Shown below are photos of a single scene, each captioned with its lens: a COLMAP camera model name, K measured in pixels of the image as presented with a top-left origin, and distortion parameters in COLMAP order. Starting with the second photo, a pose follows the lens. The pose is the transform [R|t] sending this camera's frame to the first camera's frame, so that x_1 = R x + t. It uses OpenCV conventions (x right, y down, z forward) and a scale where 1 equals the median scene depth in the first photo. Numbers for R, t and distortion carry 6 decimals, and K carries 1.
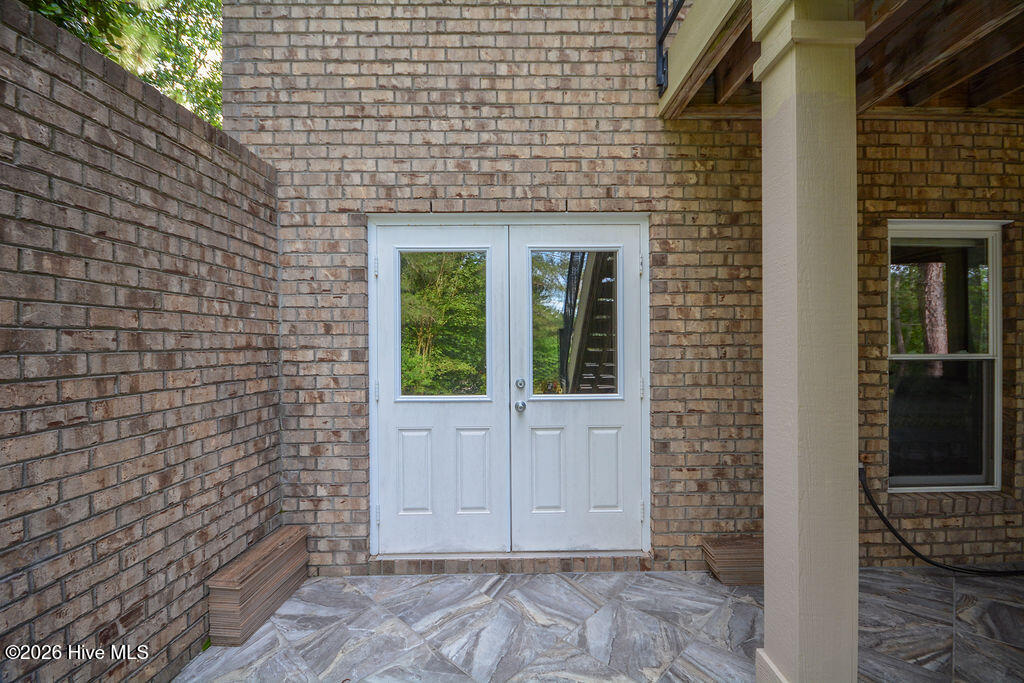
lens RADIAL K [[460.9, 0, 512.3], [0, 460.9, 347.4], [0, 0, 1]] dist [0.012275, -0.010187]
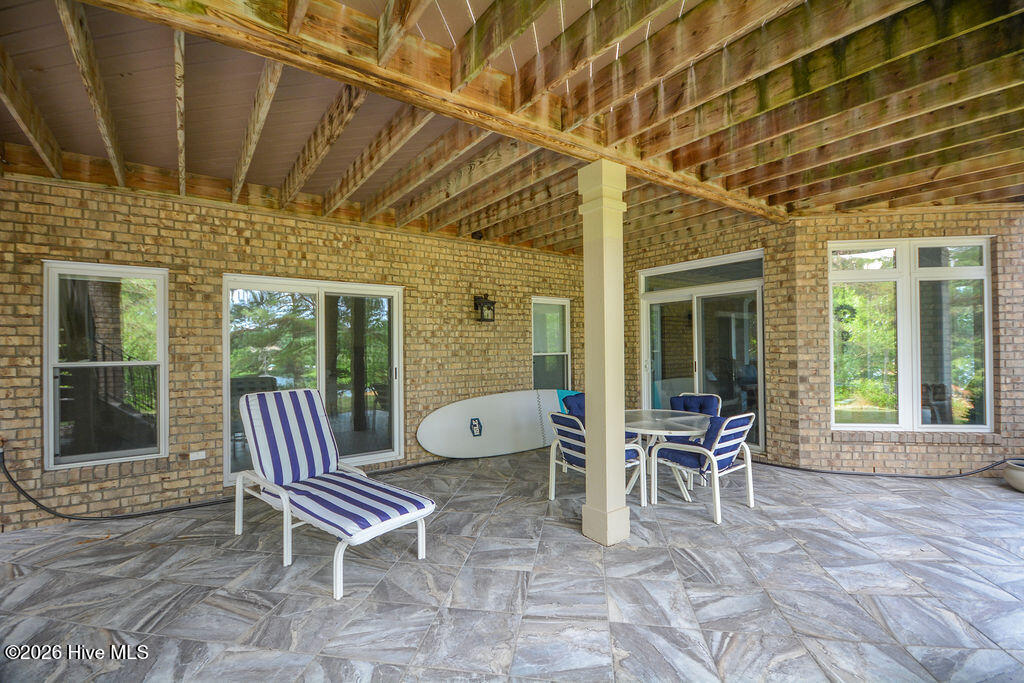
lens RADIAL K [[460.9, 0, 512.5], [0, 460.9, 340.3], [0, 0, 1]] dist [0.012275, -0.010187]
pose [[0.844084, 0.006364, 0.536173, 1.234904], [0.000010, 0.999929, -0.011885, -0.033562], [-0.536211, 0.010037, 0.844024, -0.811900]]
